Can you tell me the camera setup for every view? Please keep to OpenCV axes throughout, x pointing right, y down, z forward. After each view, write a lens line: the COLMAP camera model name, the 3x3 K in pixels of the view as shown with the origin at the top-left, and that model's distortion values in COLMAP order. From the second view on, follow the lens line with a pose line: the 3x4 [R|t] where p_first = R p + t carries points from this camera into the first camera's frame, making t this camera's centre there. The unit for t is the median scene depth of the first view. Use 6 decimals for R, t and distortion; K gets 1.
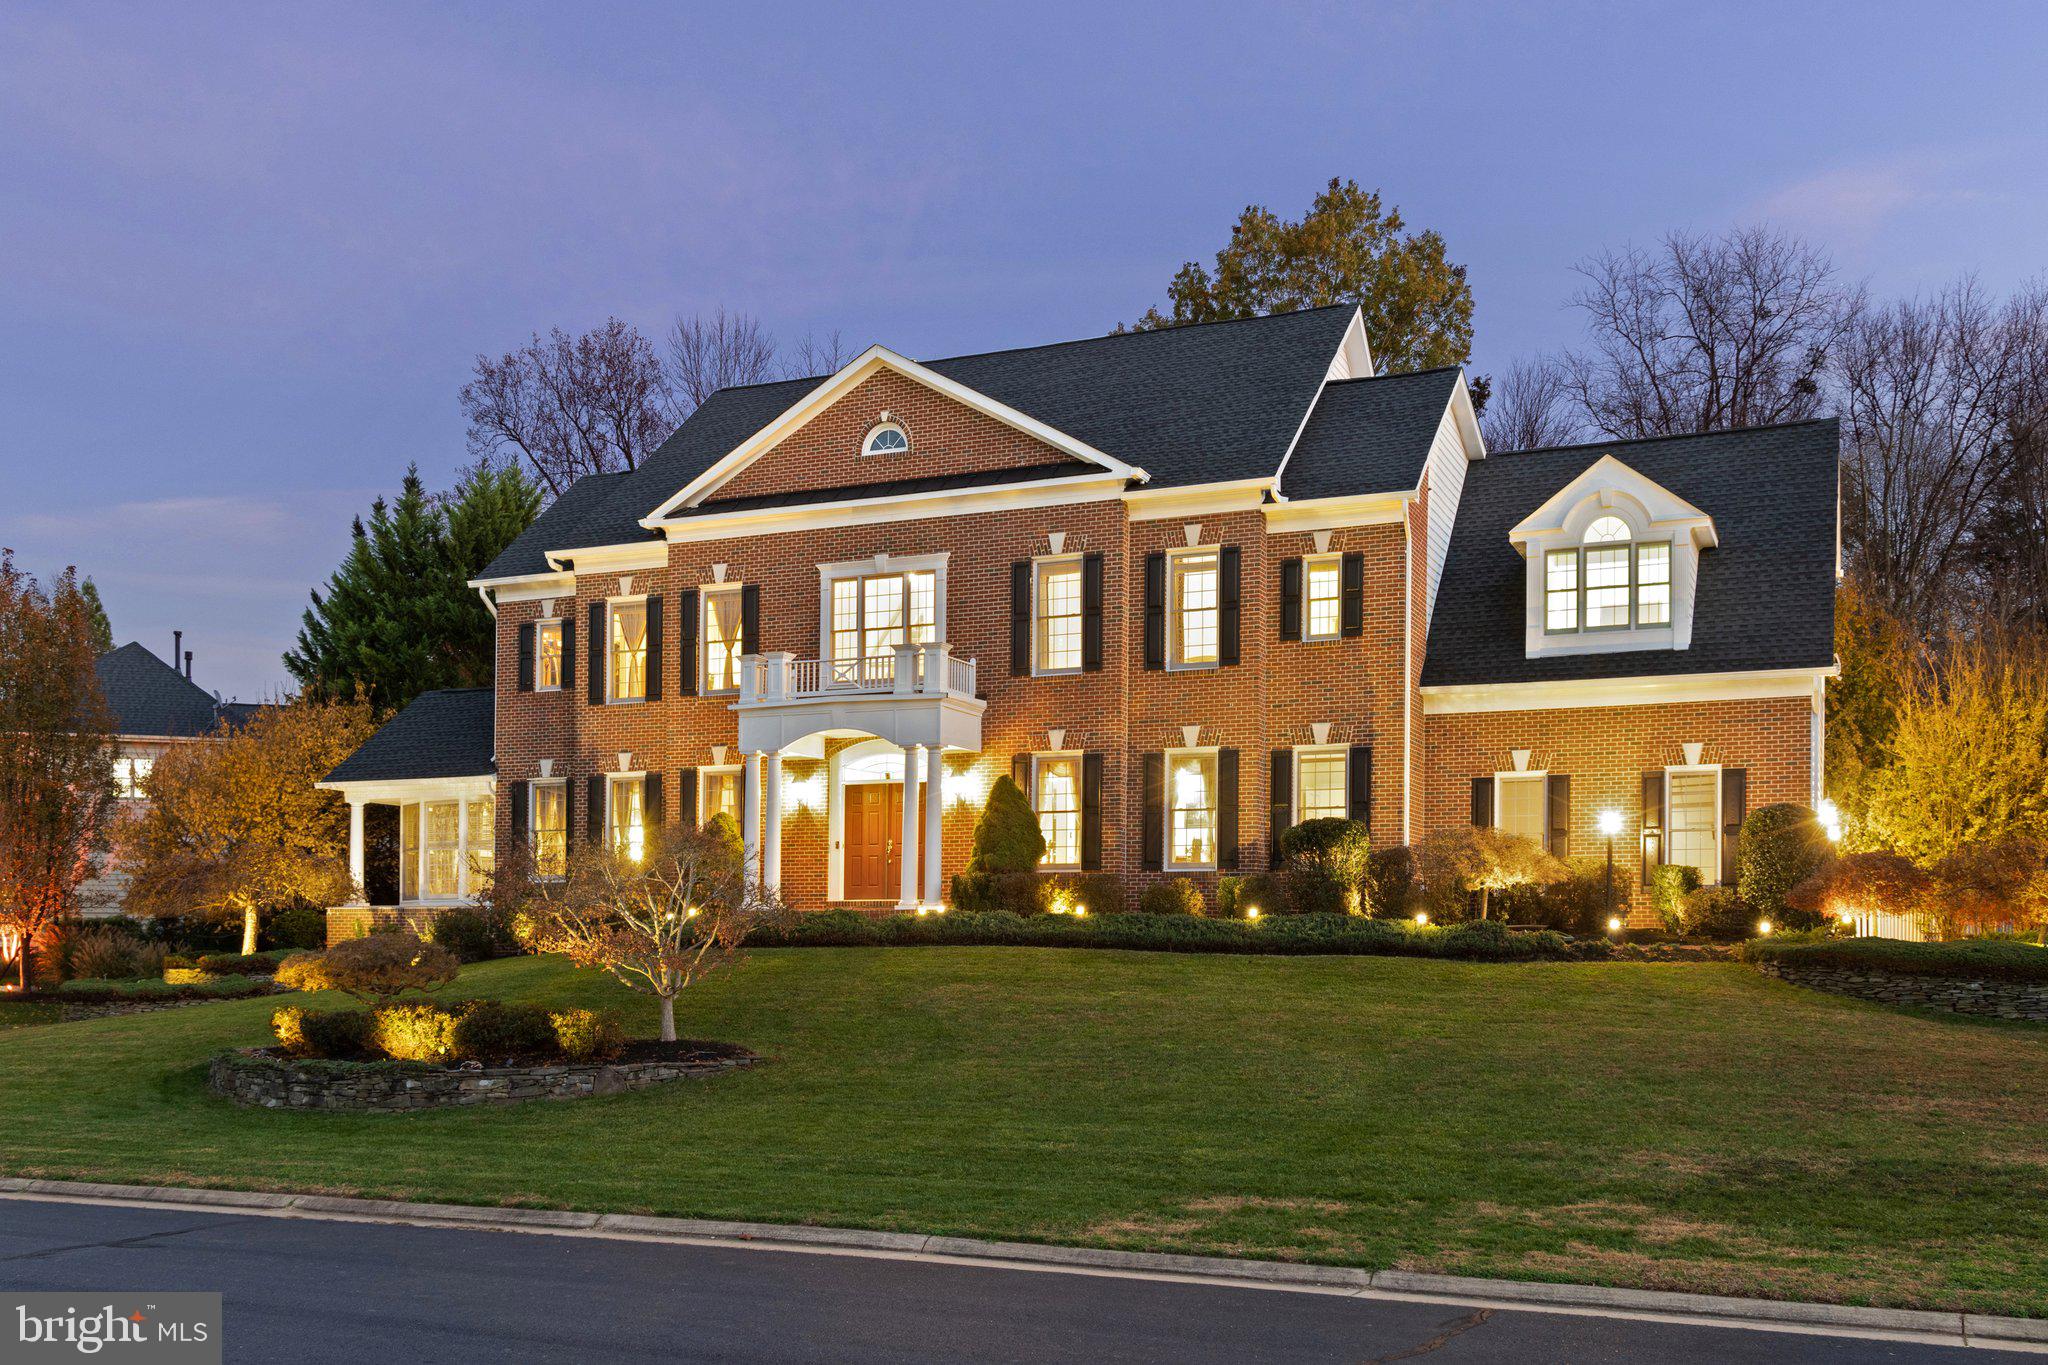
lens RADIAL K [[1710.2, 0, 1027.2], [0, 1710.2, 535.3], [0, 0, 1]] dist [0.009985, 0.000792]
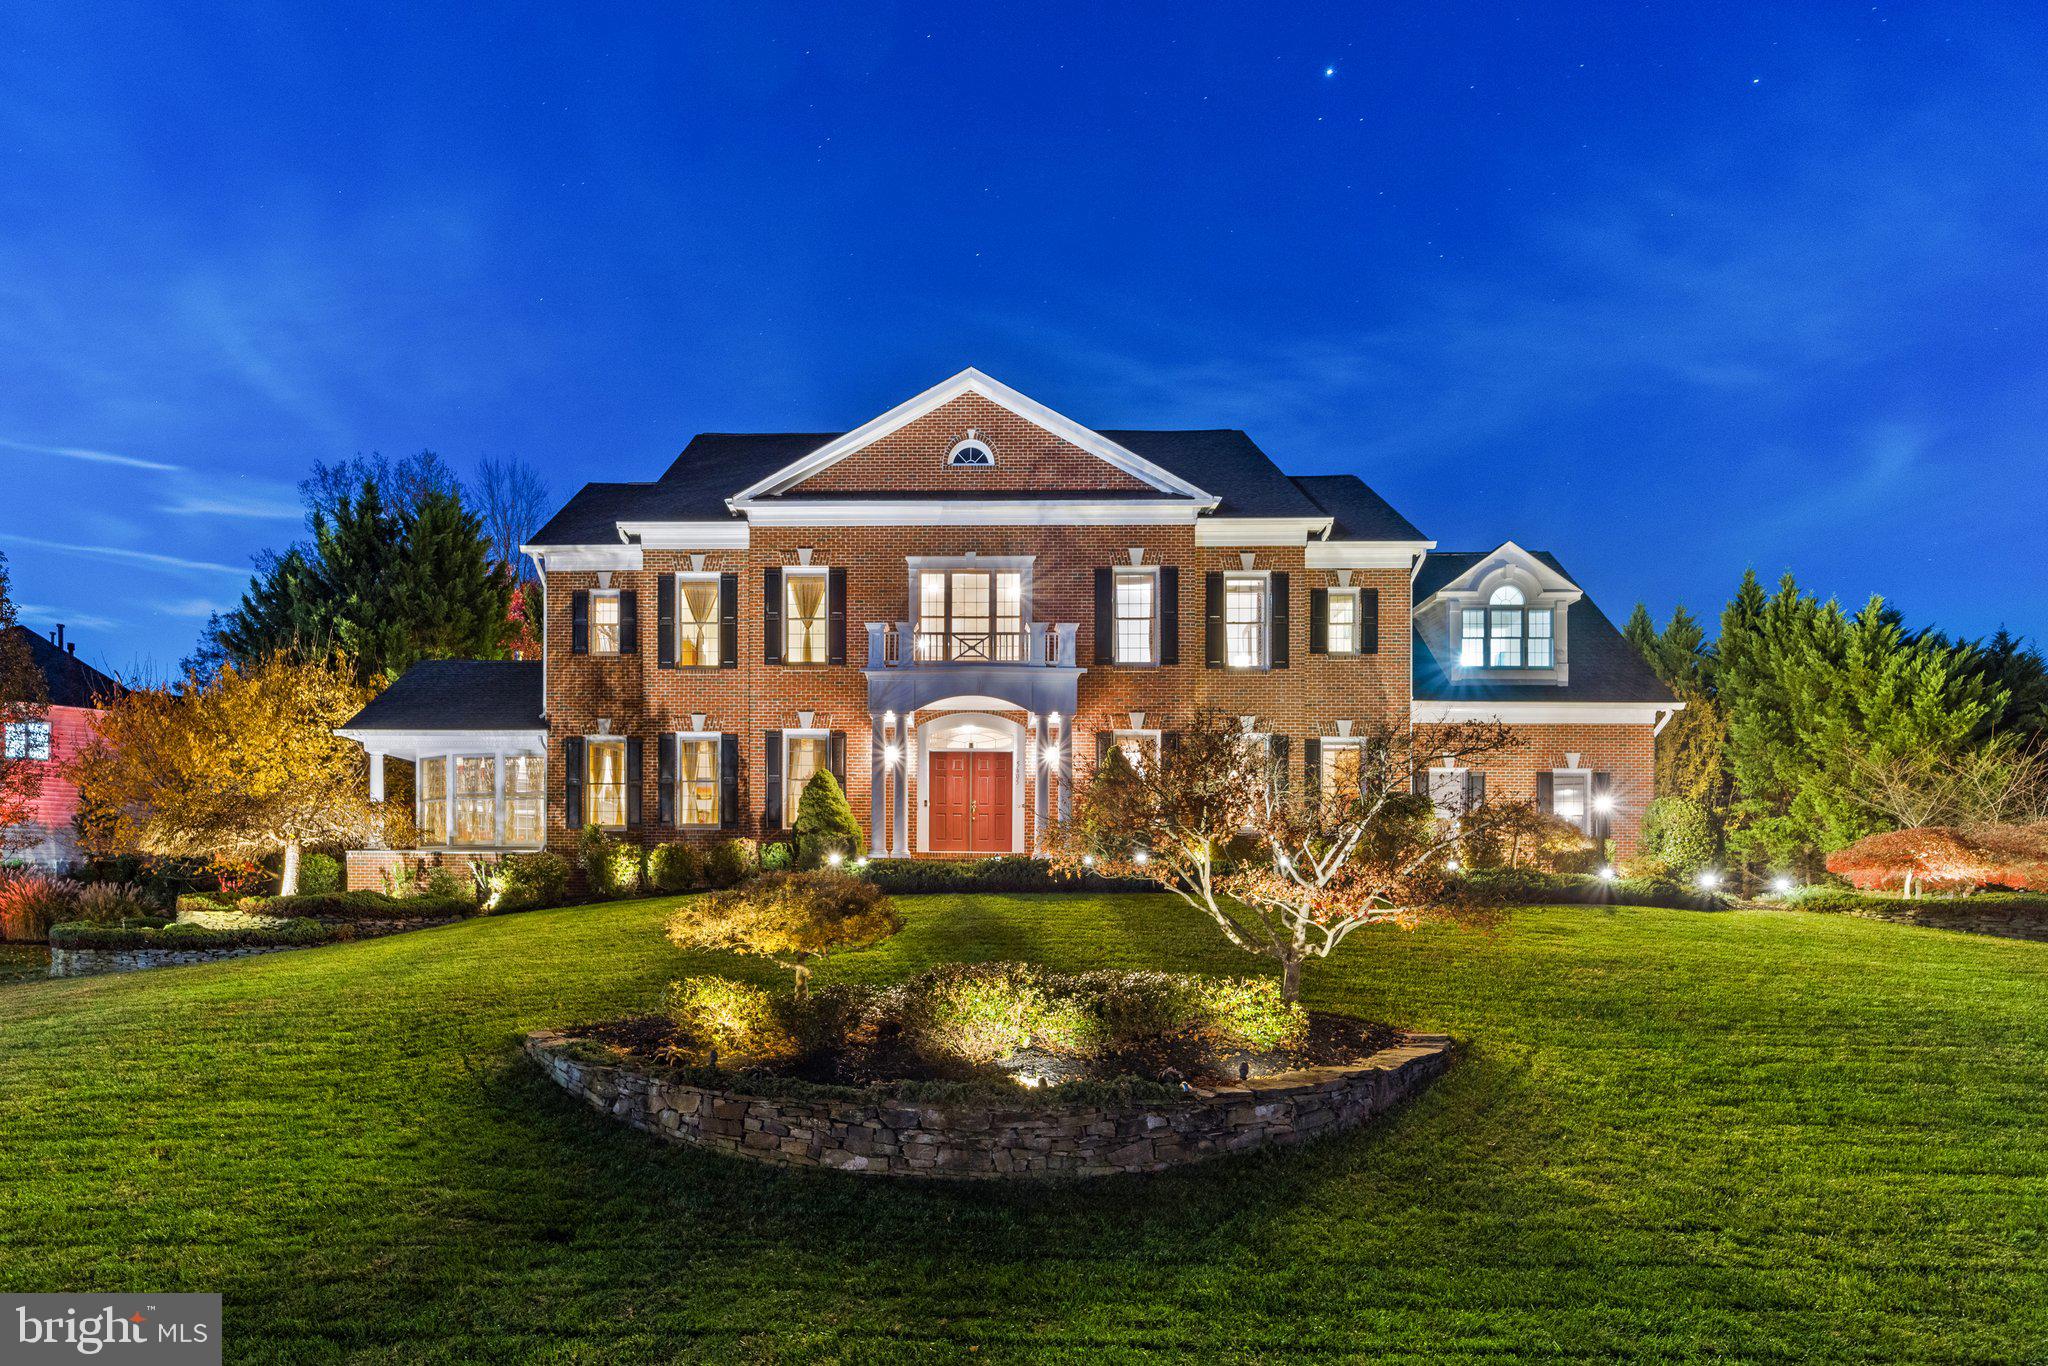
lens RADIAL K [[934.6, 0, 936.3], [0, 934.6, 721.4], [0, 0, 1]] dist [-0.002020, 0.001484]
pose [[0.938420, 0.071519, 0.338013, -0.318404], [-0.087599, 0.995624, 0.032541, 0.108106], [-0.334207, -0.060147, 0.940579, 0.435523]]
